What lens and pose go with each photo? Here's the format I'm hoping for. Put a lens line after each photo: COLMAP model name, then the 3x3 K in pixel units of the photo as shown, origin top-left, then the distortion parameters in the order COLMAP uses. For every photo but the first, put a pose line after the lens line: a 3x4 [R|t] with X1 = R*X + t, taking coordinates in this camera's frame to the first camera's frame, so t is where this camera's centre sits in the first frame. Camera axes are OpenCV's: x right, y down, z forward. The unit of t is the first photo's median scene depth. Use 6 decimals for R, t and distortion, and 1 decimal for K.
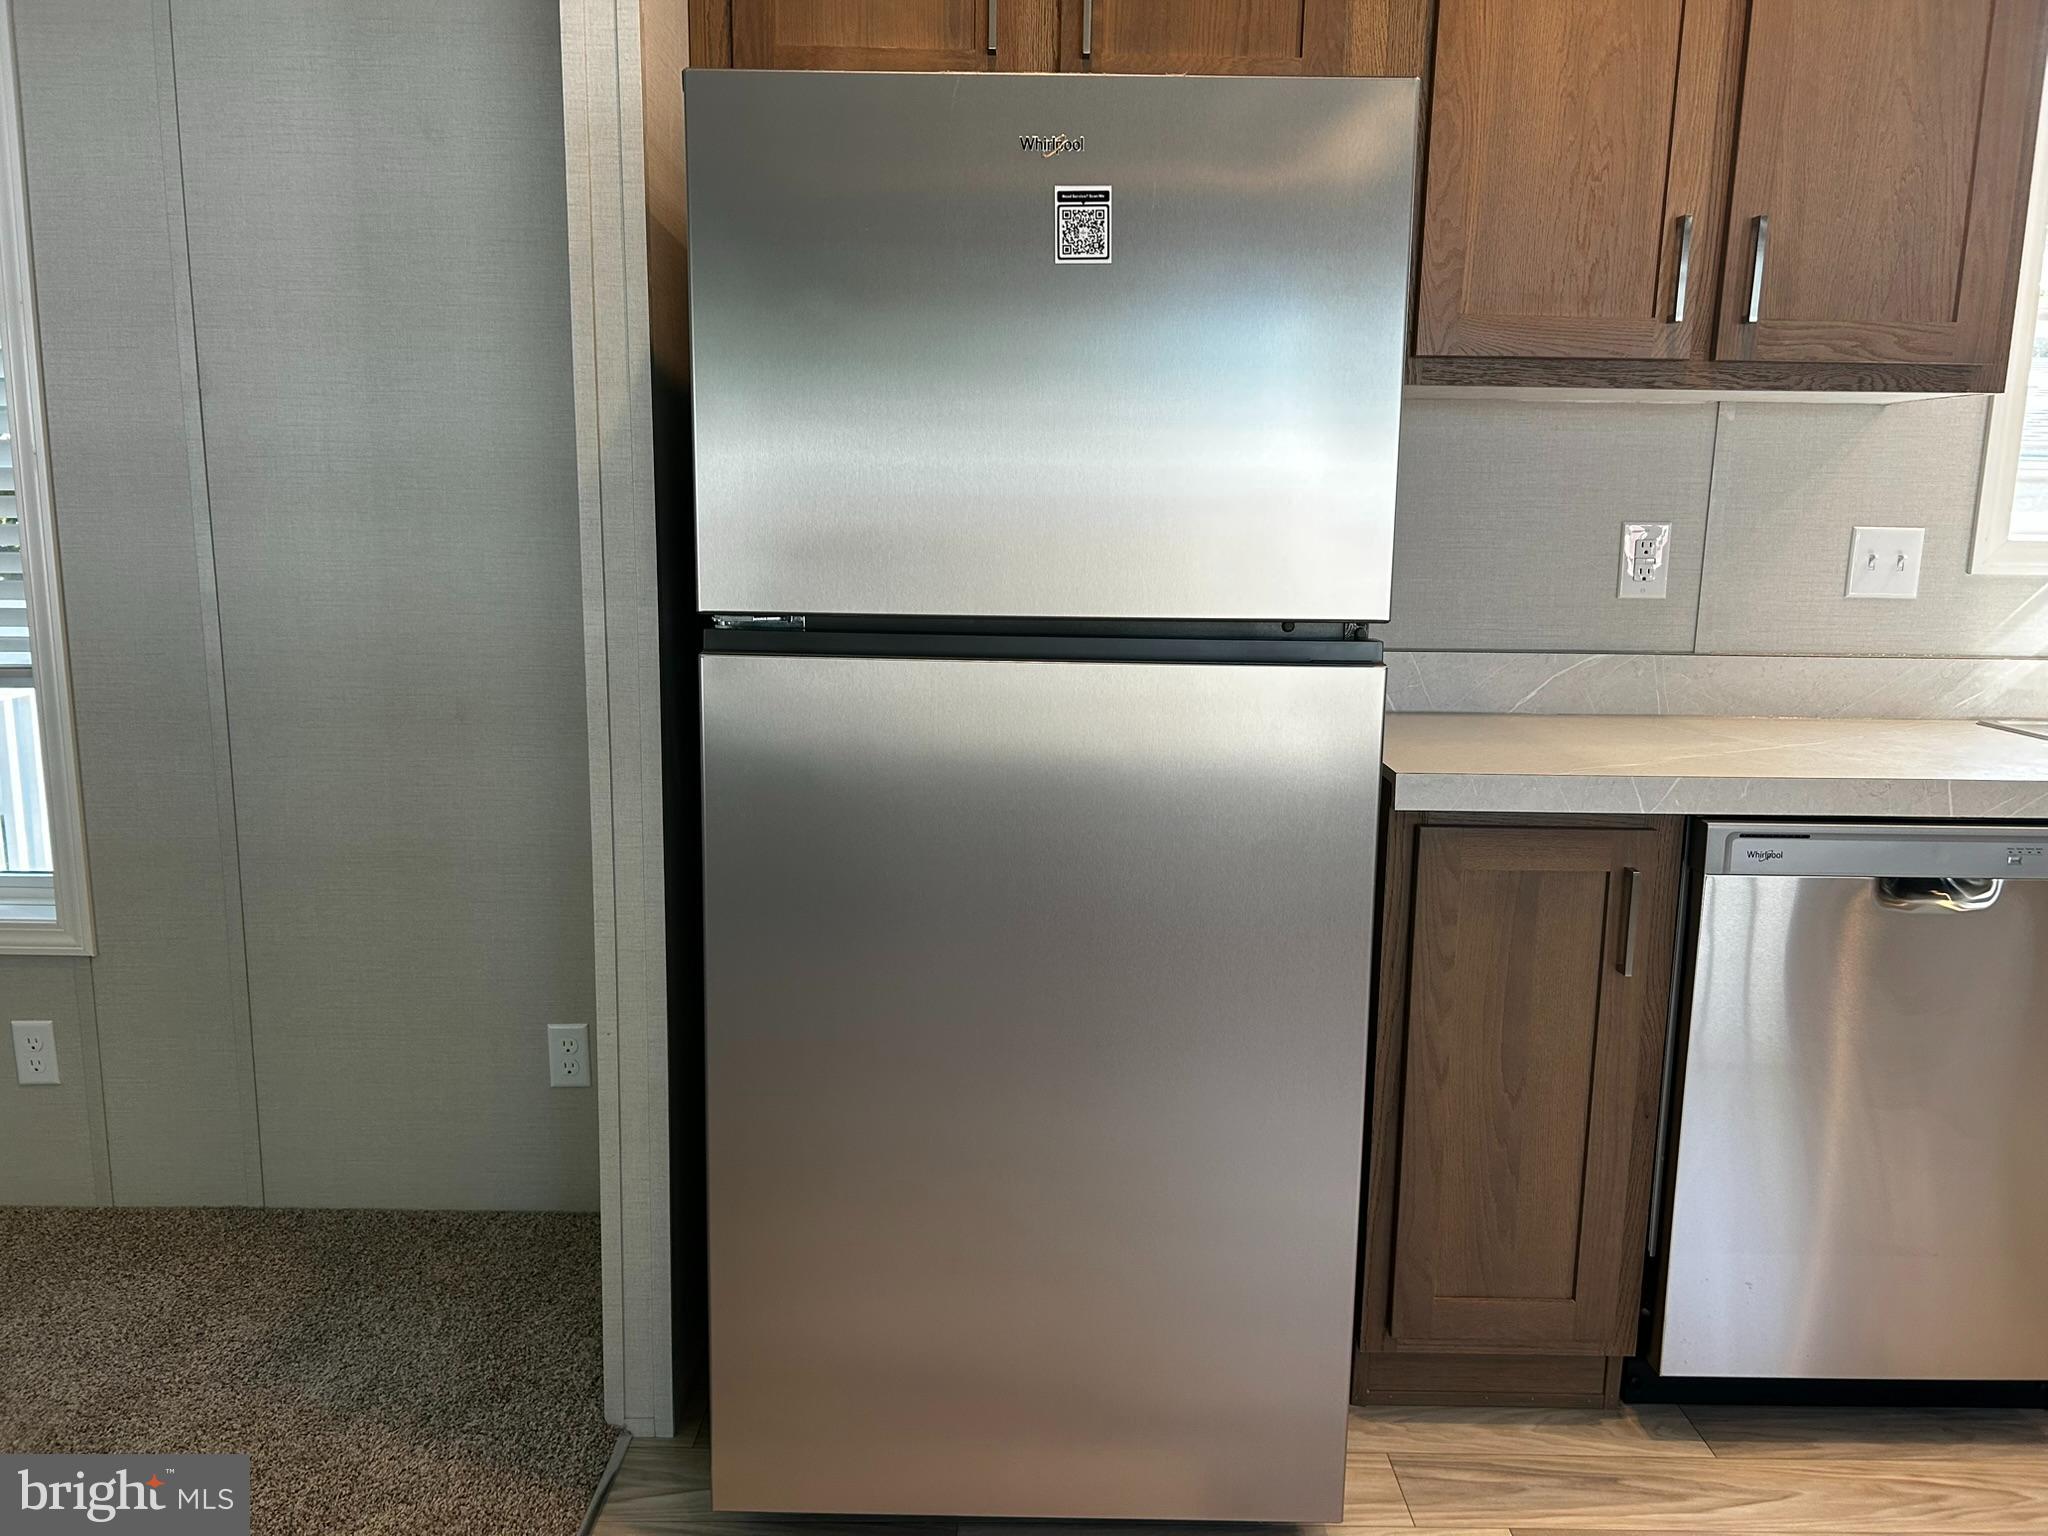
lens RADIAL K [[1545.2, 0, 1022.5], [0, 1545.2, 774.8], [0, 0, 1]] dist [0.044334, -0.052290]
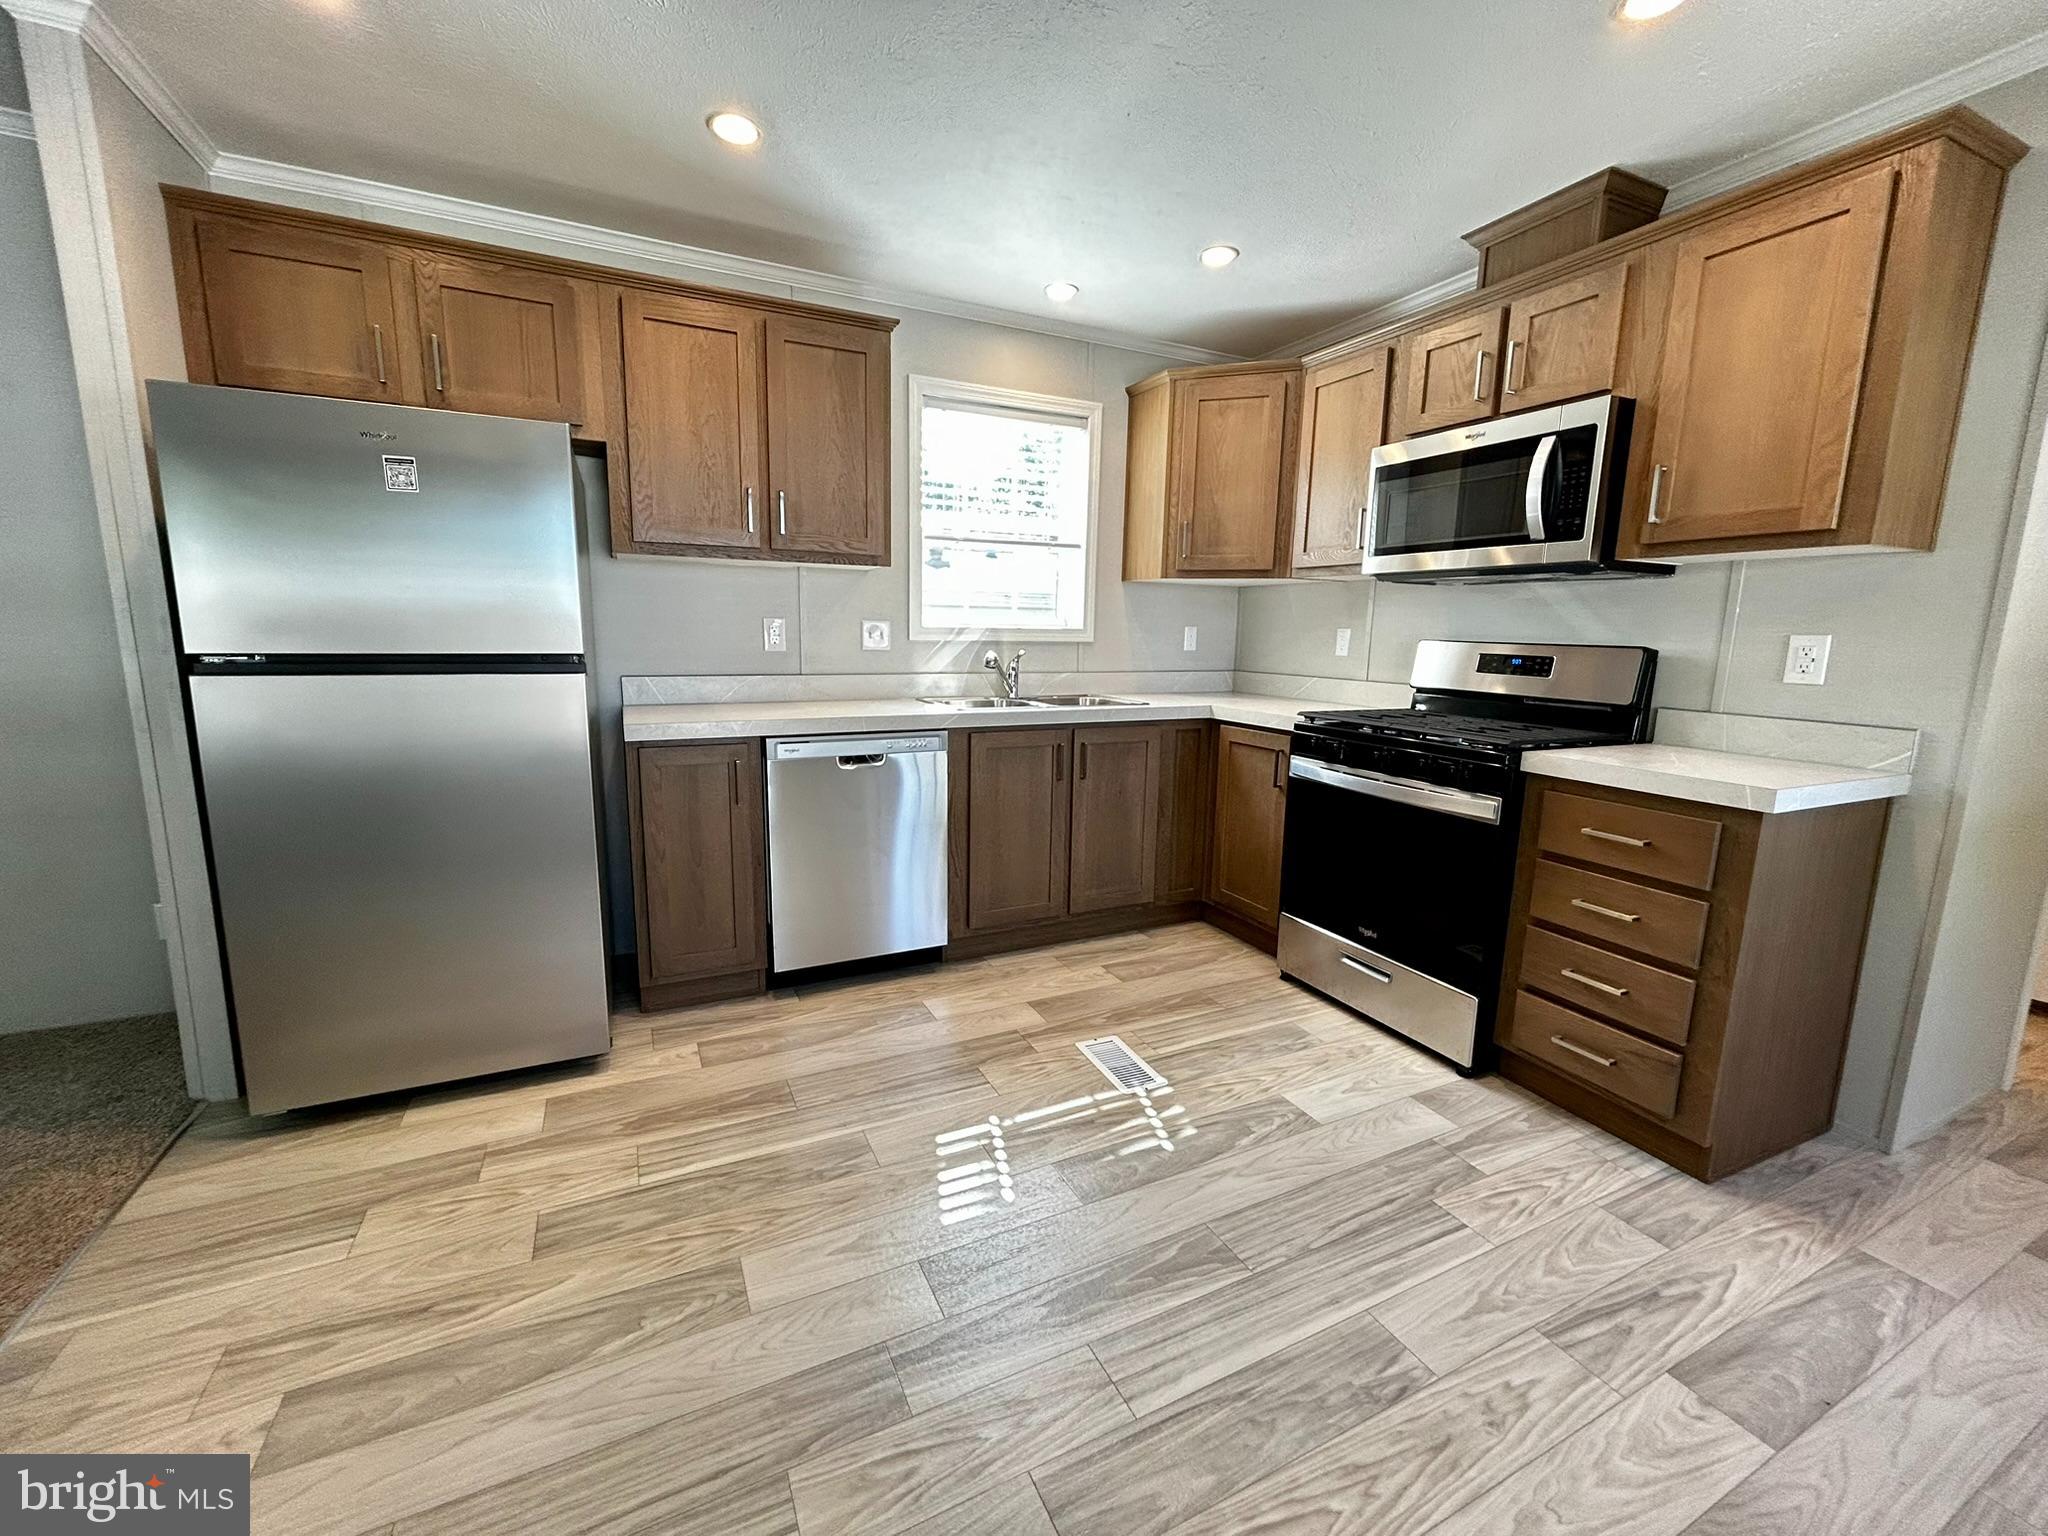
lens RADIAL K [[827.5, 0, 1022.7], [0, 827.5, 764.9], [0, 0, 1]] dist [-0.001573, 0.000591]
pose [[0.899692, -0.070229, 0.430839, 0.225574], [0.069718, 0.997422, 0.016997, 0.072263], [-0.430922, 0.014745, 0.902269, -0.316720]]
